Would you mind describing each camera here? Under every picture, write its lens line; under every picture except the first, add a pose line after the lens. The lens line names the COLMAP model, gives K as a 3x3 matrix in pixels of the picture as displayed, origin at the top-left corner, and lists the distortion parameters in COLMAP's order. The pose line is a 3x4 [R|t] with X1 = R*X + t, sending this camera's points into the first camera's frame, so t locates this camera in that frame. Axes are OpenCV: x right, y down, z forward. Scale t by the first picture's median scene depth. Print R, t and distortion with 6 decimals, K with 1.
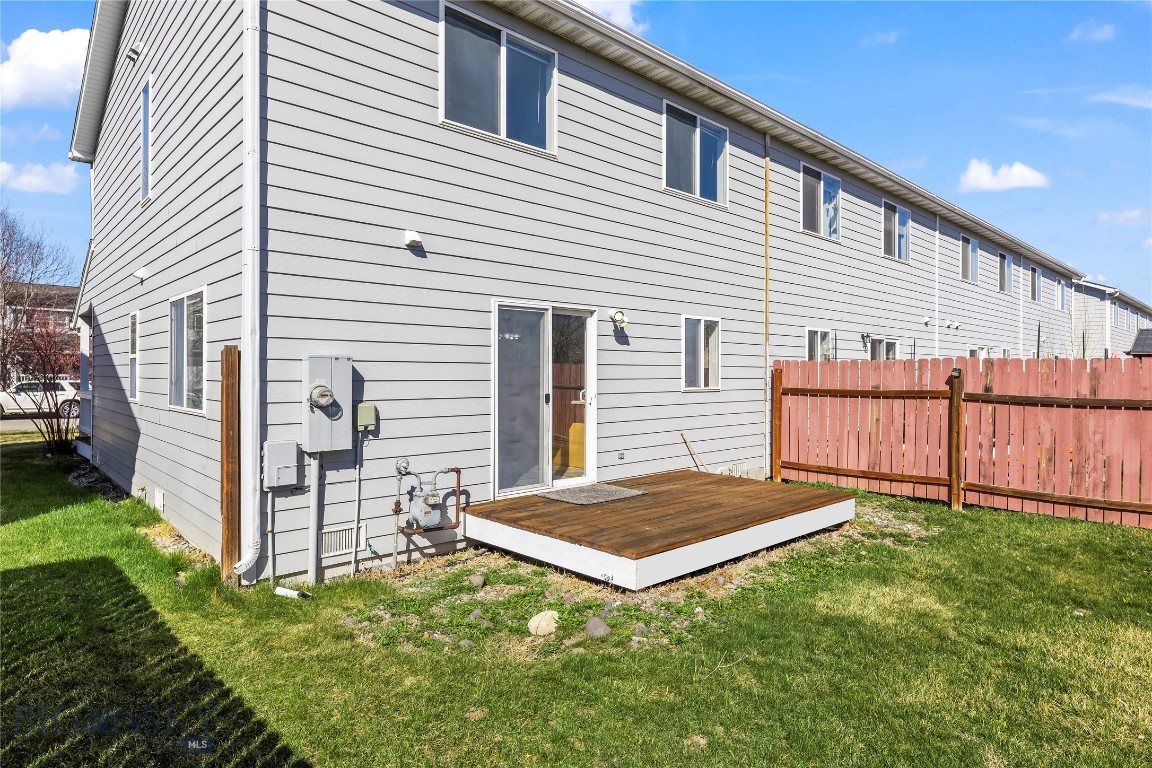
lens RADIAL K [[645.5, 0, 576.6], [0, 645.5, 380.1], [0, 0, 1]] dist [0.000392, -0.001769]
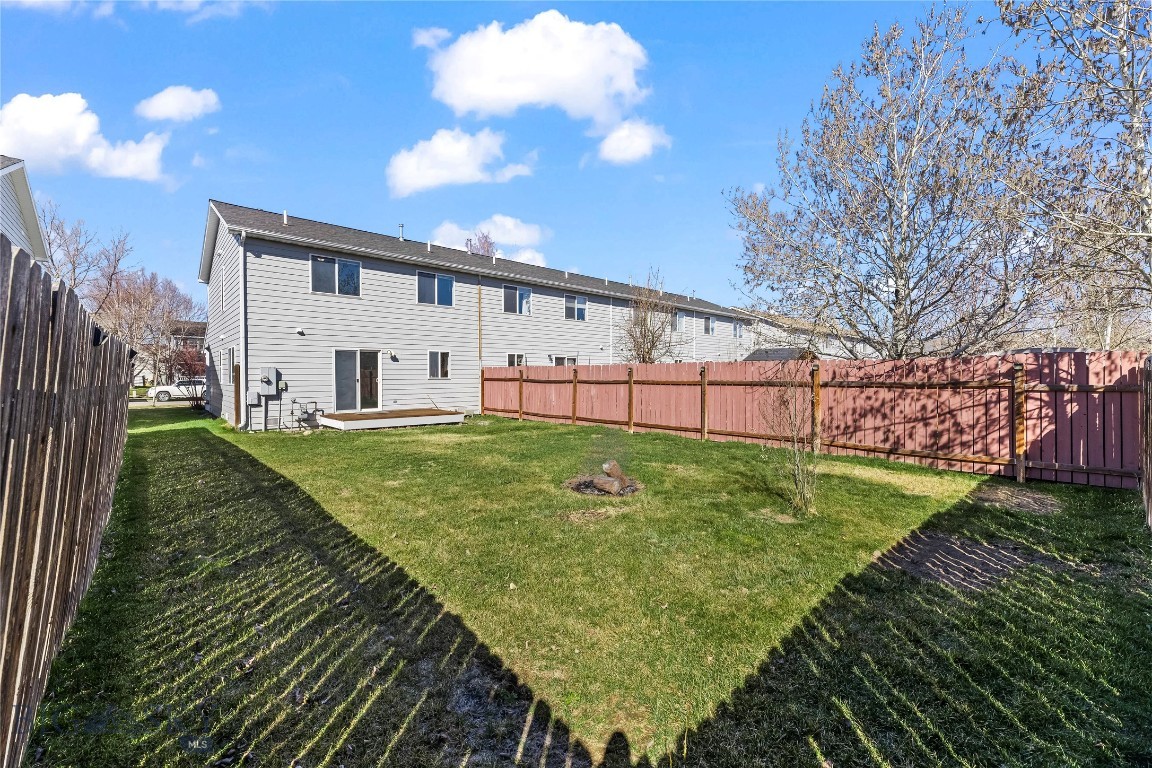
lens RADIAL K [[455.9, 0, 574.8], [0, 455.9, 384.1], [0, 0, 1]] dist [0.004548, -0.000199]
pose [[0.999987, -0.005000, -0.001240, 0.946848], [0.005016, 0.999900, 0.013226, 0.021251], [0.001174, -0.013232, 0.999912, -1.084046]]
